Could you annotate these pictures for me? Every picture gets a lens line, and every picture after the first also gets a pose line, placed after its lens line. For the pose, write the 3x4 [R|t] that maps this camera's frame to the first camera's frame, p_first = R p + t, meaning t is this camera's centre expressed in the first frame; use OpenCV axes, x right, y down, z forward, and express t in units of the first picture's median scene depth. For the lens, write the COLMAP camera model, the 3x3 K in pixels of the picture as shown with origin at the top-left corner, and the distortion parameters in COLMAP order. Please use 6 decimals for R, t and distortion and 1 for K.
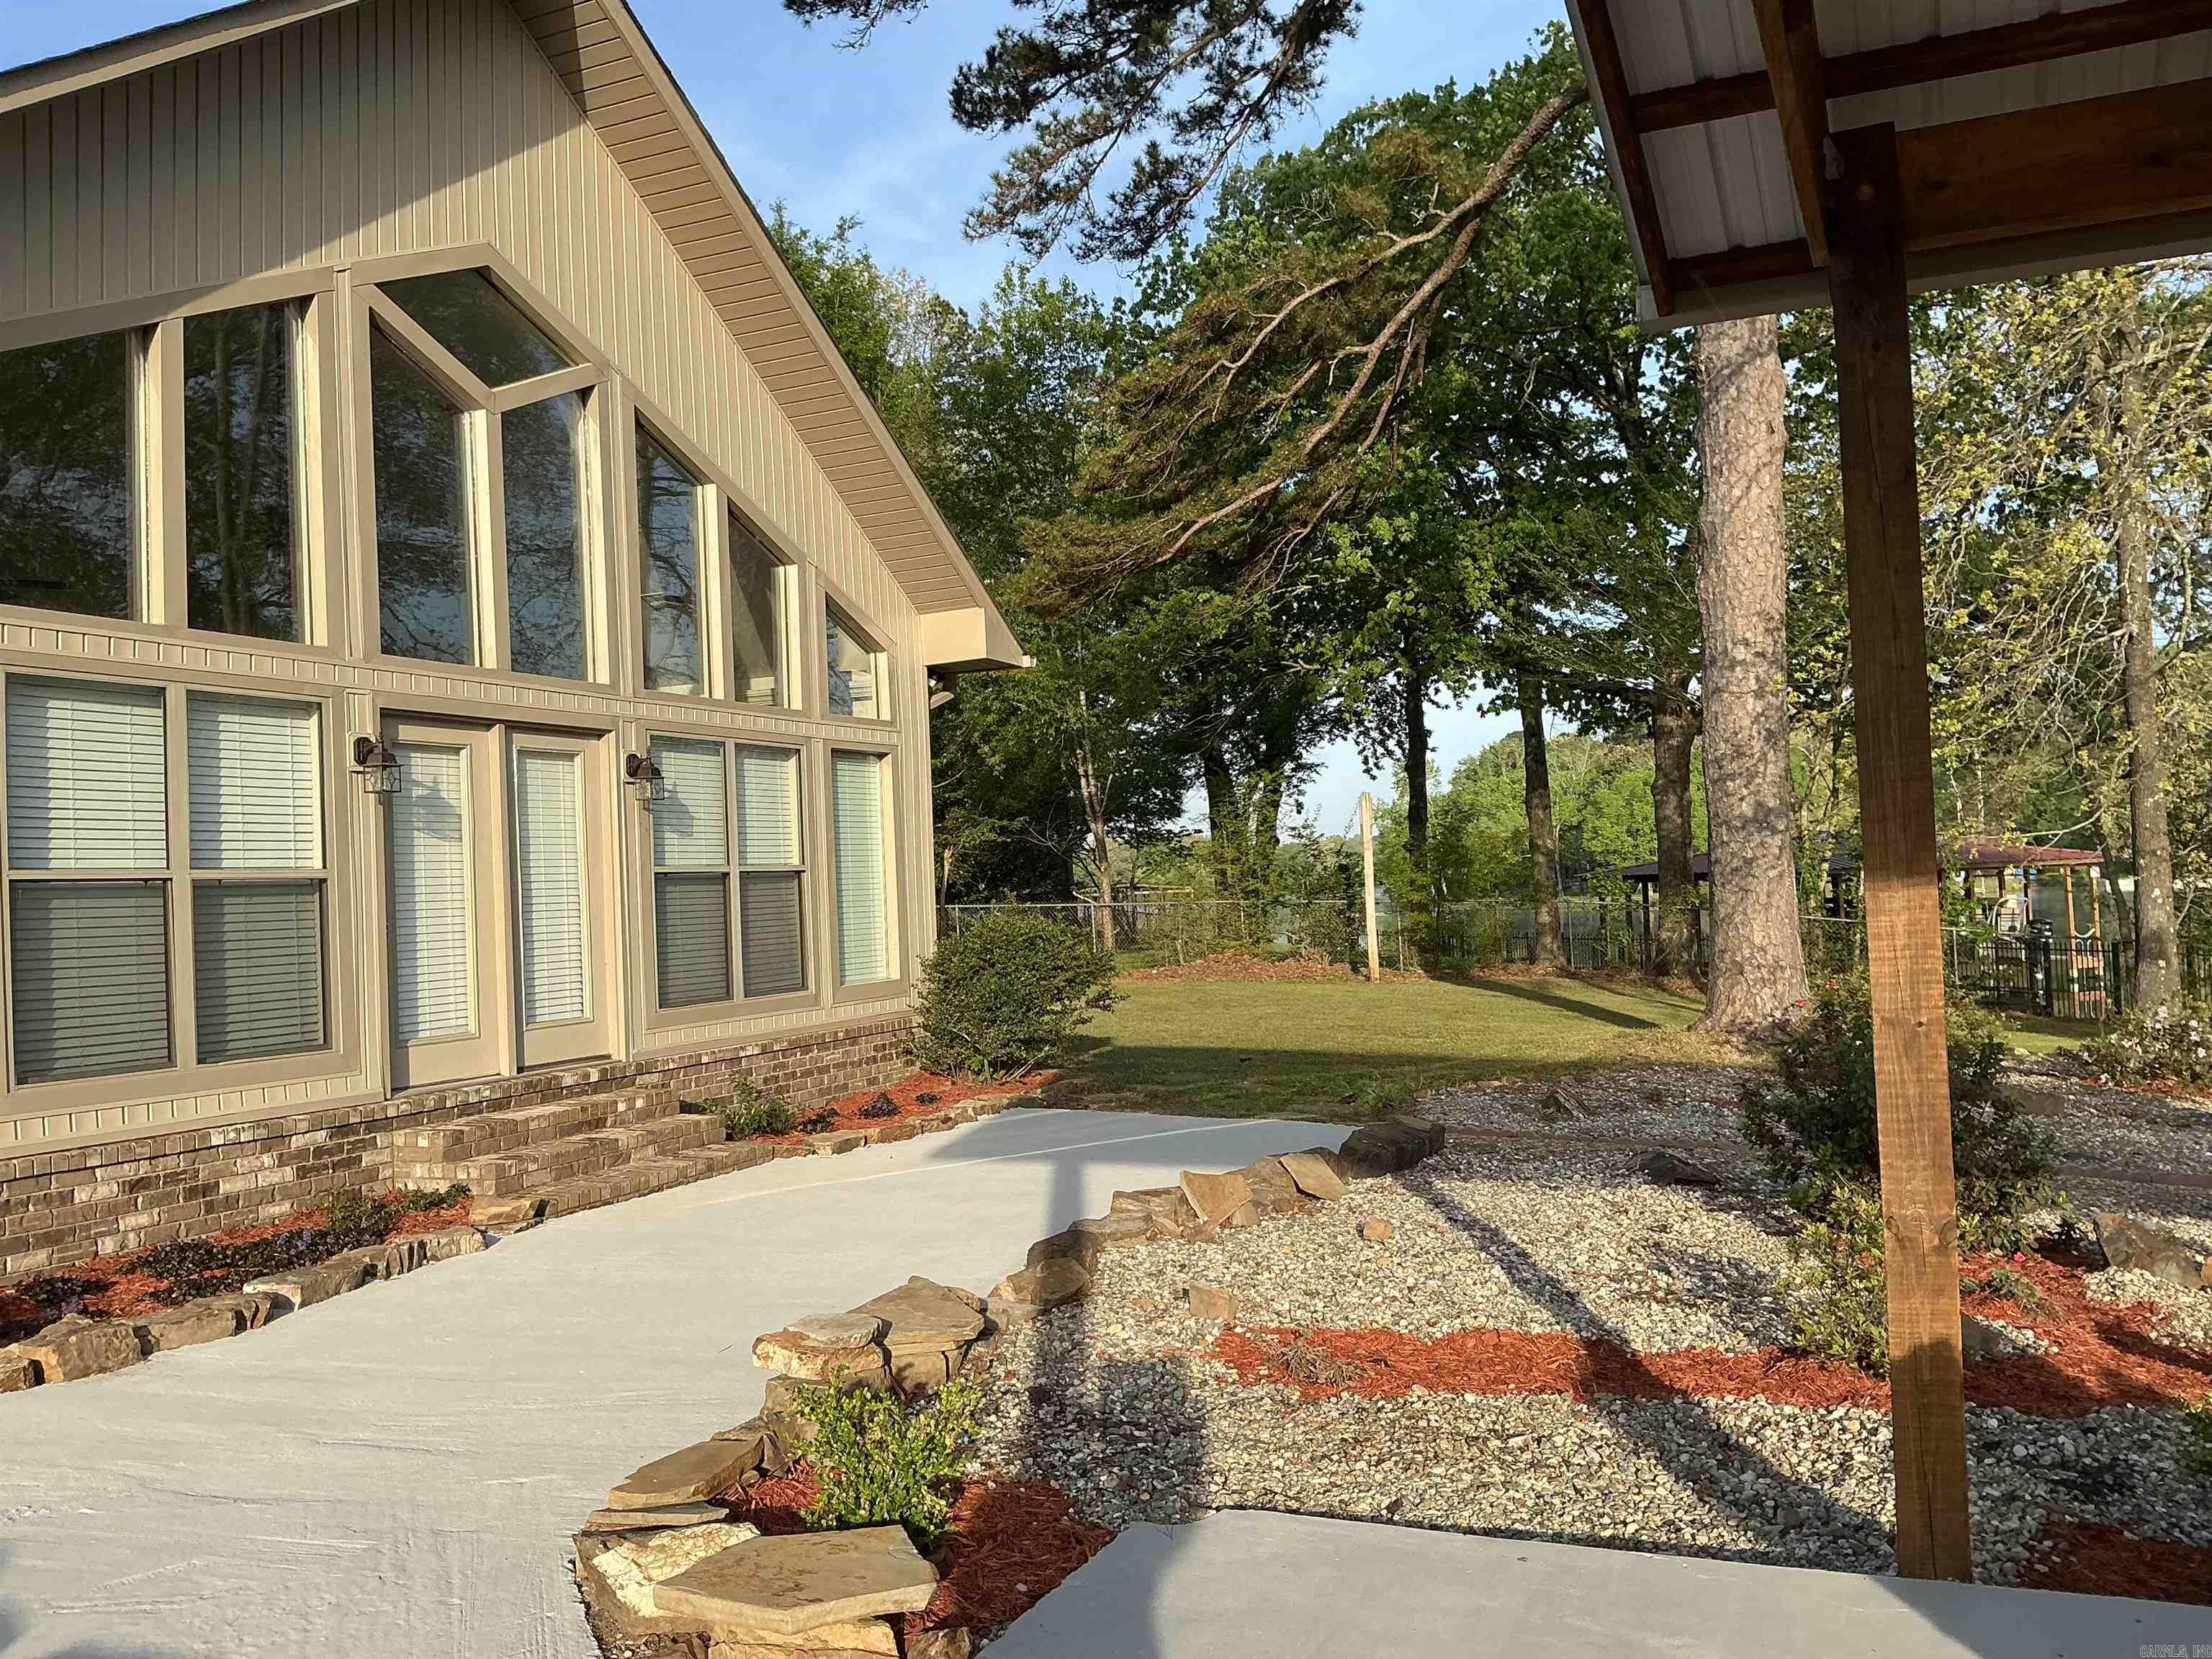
lens RADIAL K [[1837.1, 0, 1103.2], [0, 1837.1, 820.5], [0, 0, 1]] dist [0.166291, -0.361305]
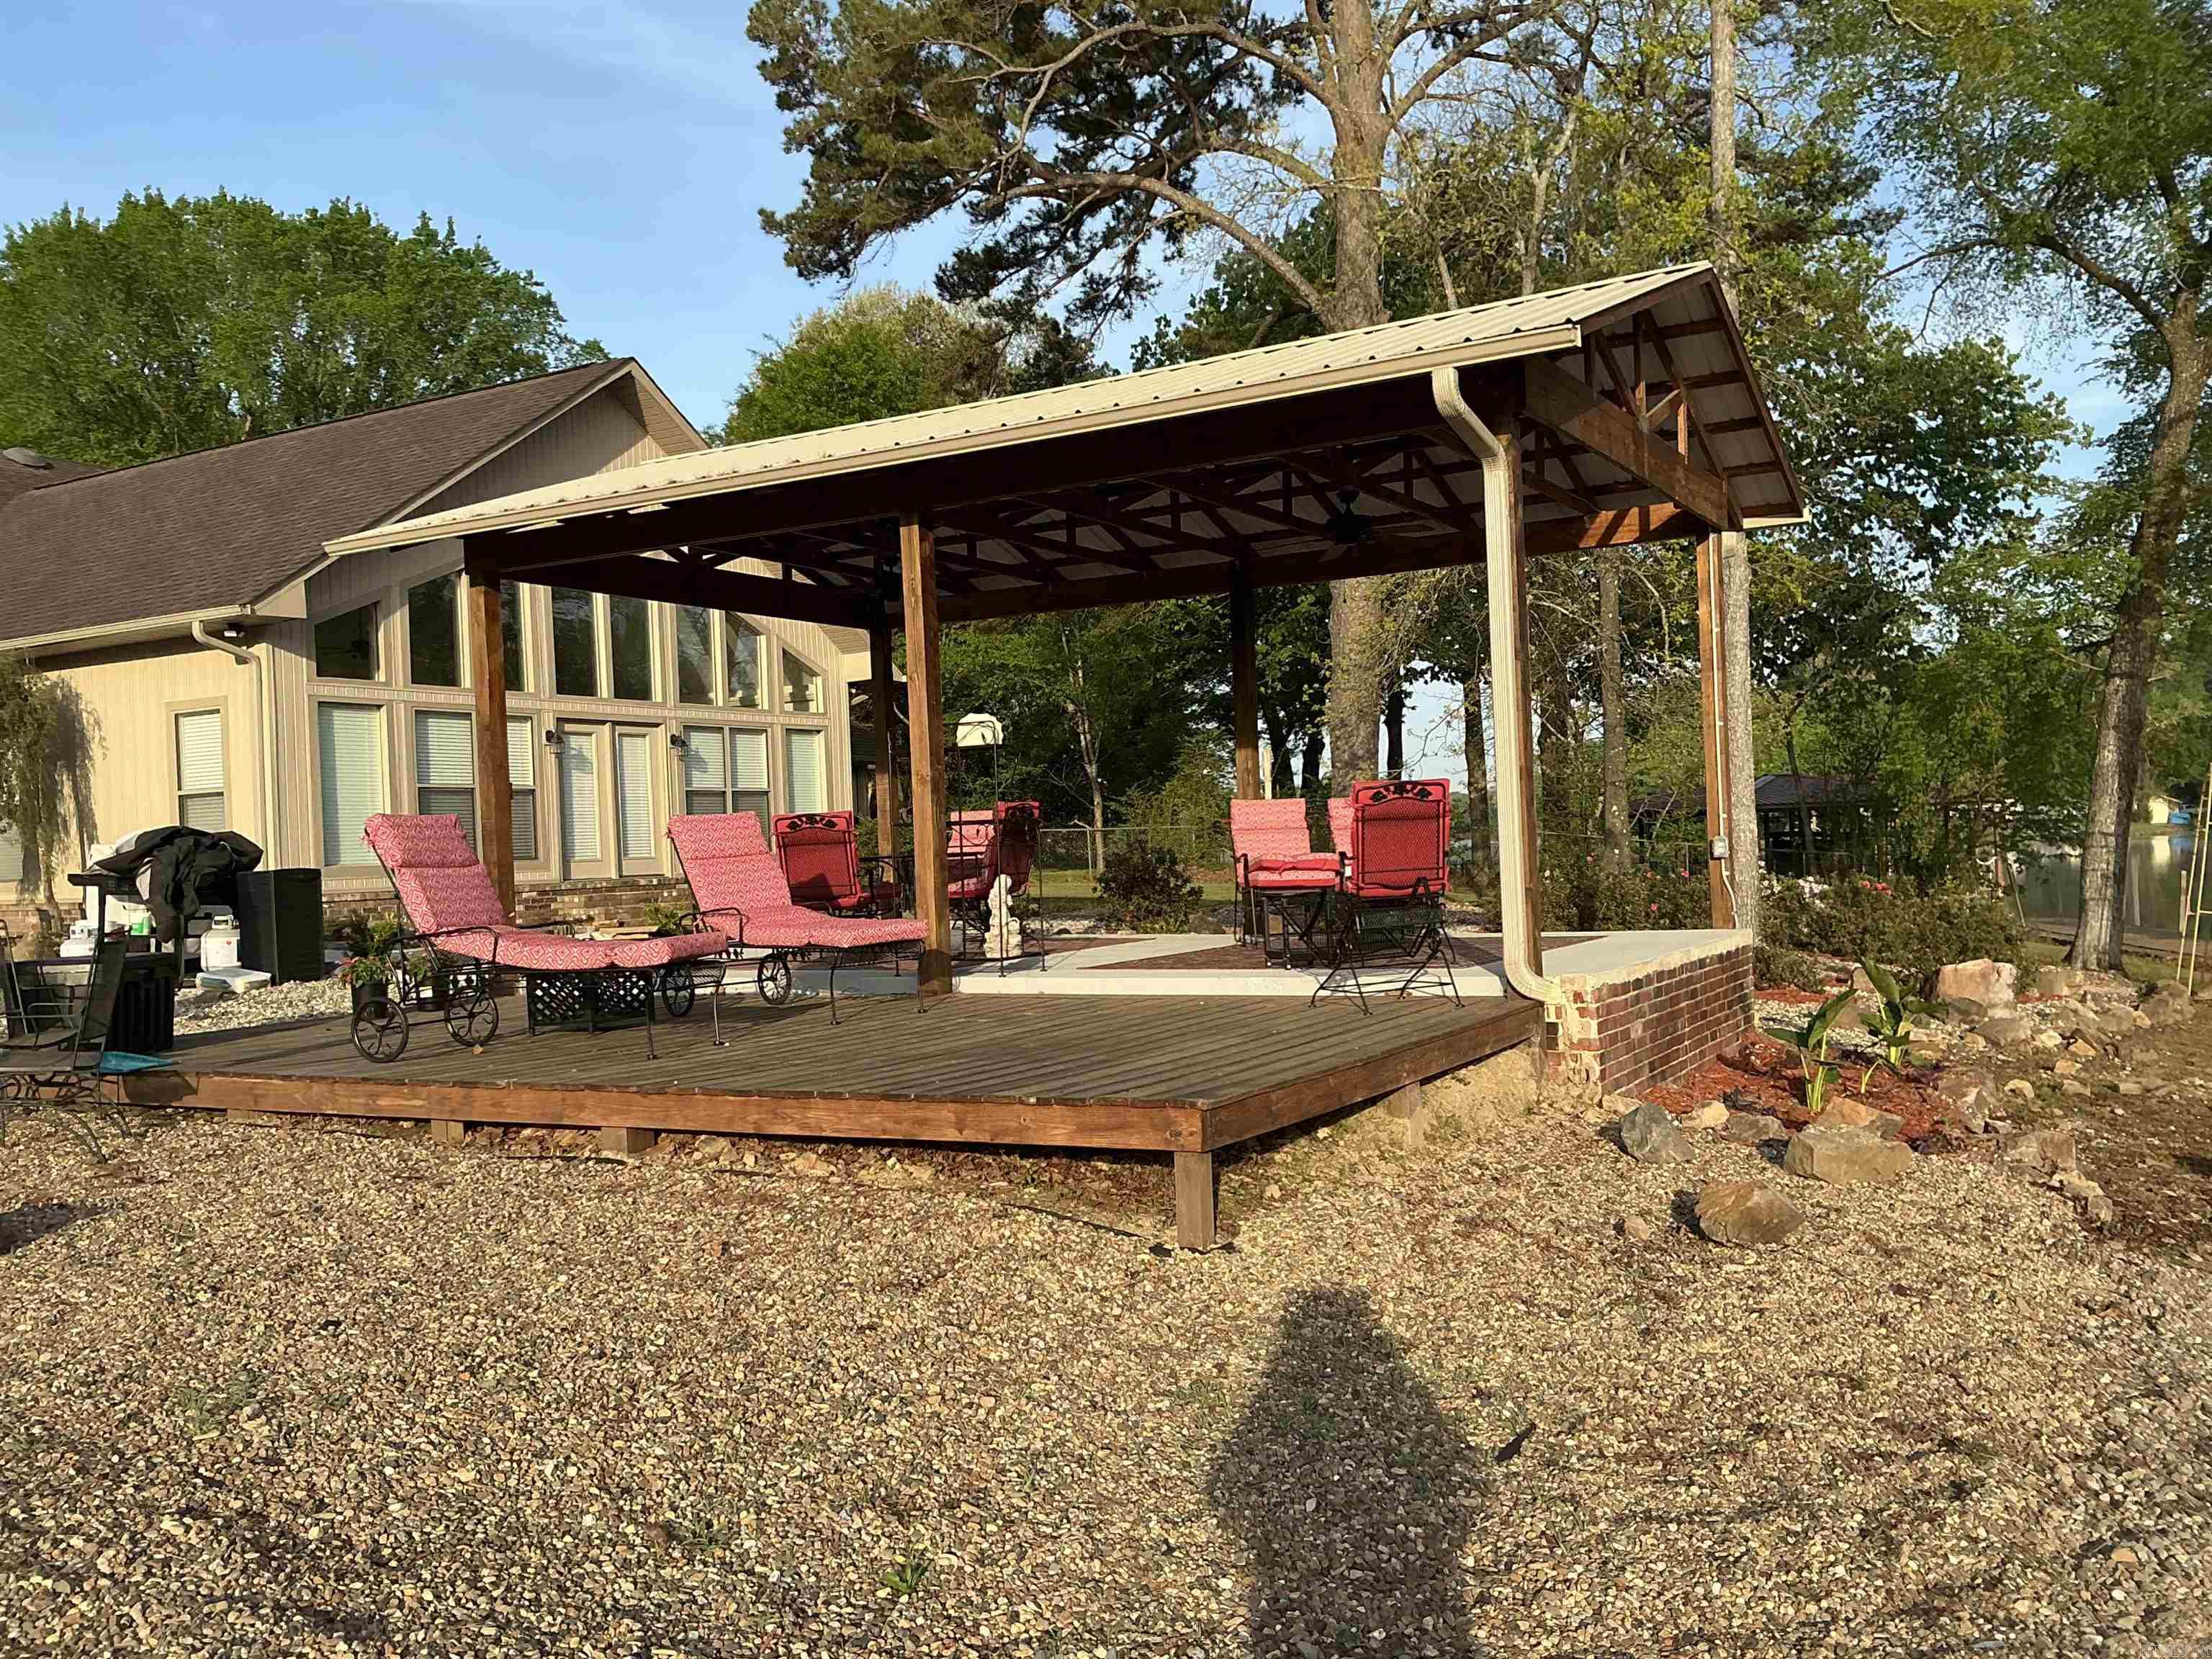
lens RADIAL K [[1837.1, 0, 1103.2], [0, 1837.1, 820.5], [0, 0, 1]] dist [0.166291, -0.361305]
pose [[0.994555, -0.001935, -0.104198, 0.306293], [0.004808, 0.999615, 0.027335, 0.004855], [0.104105, -0.027688, 0.994181, -0.712206]]
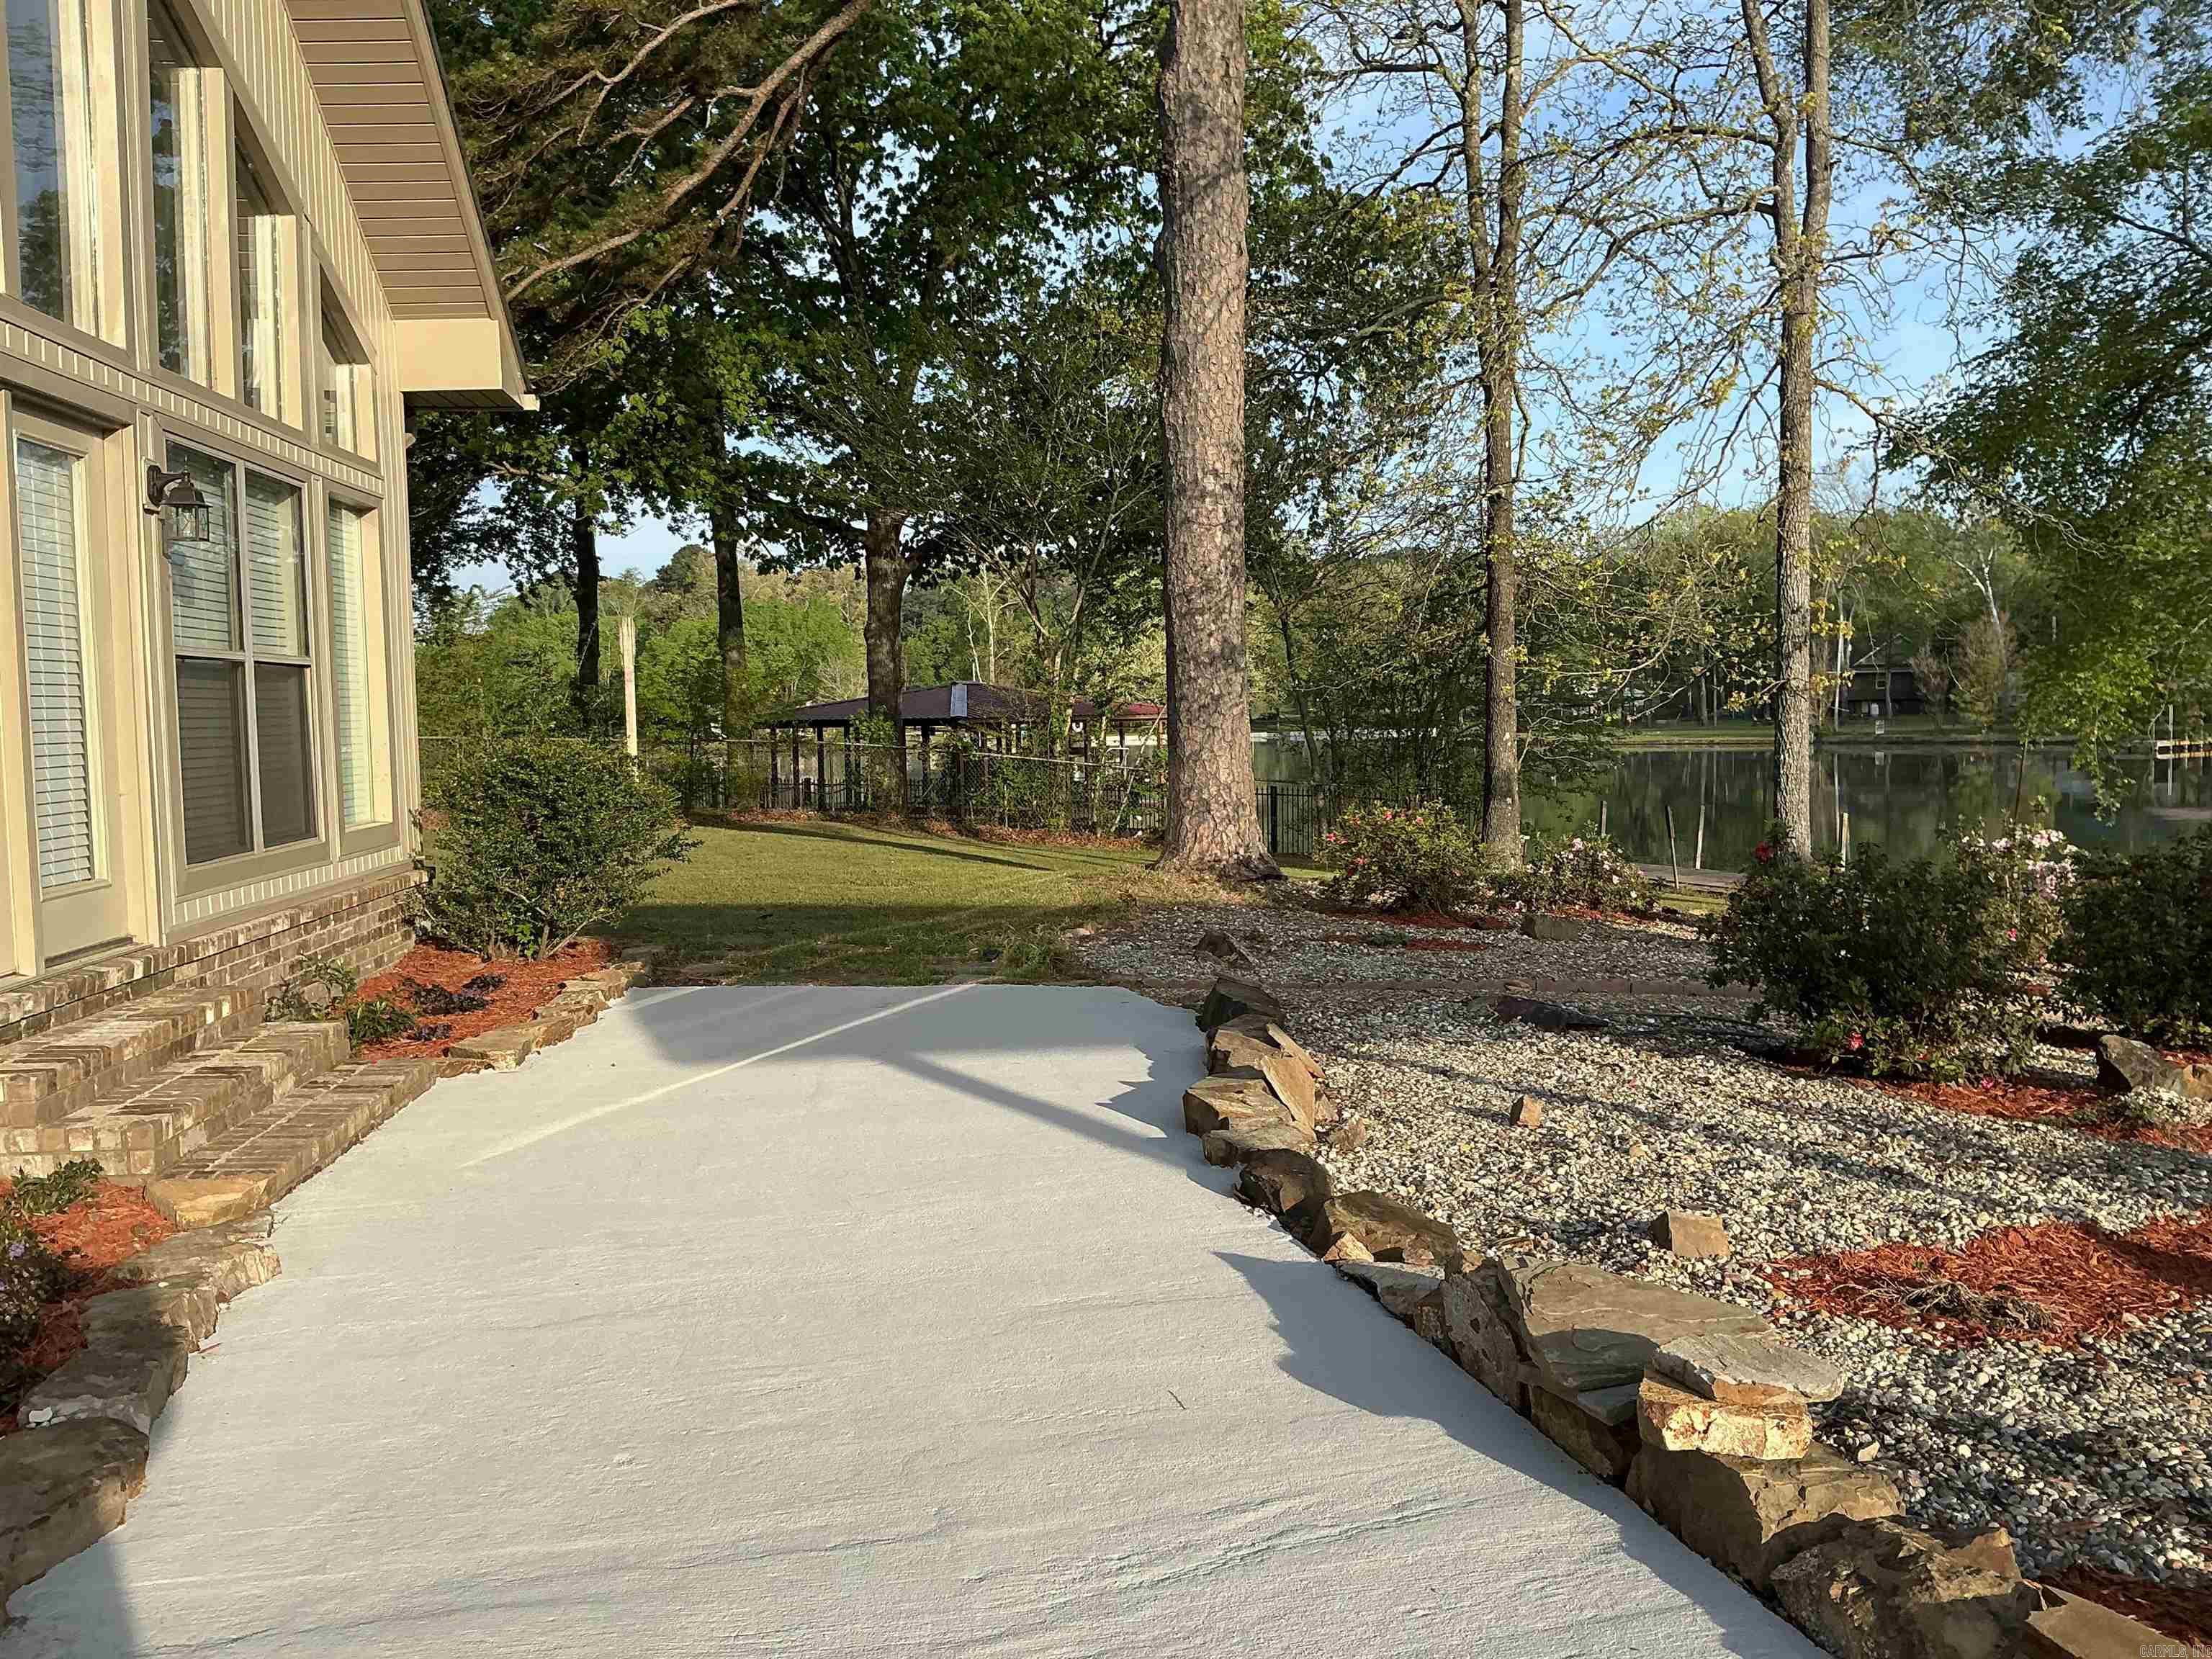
lens RADIAL K [[1837.1, 0, 1103.2], [0, 1837.1, 820.5], [0, 0, 1]] dist [0.166291, -0.361305]
pose [[0.868877, -0.005705, 0.494995, -0.193197], [-0.034616, 0.996786, 0.072249, 0.018612], [-0.493816, -0.079910, 0.865887, 0.185064]]
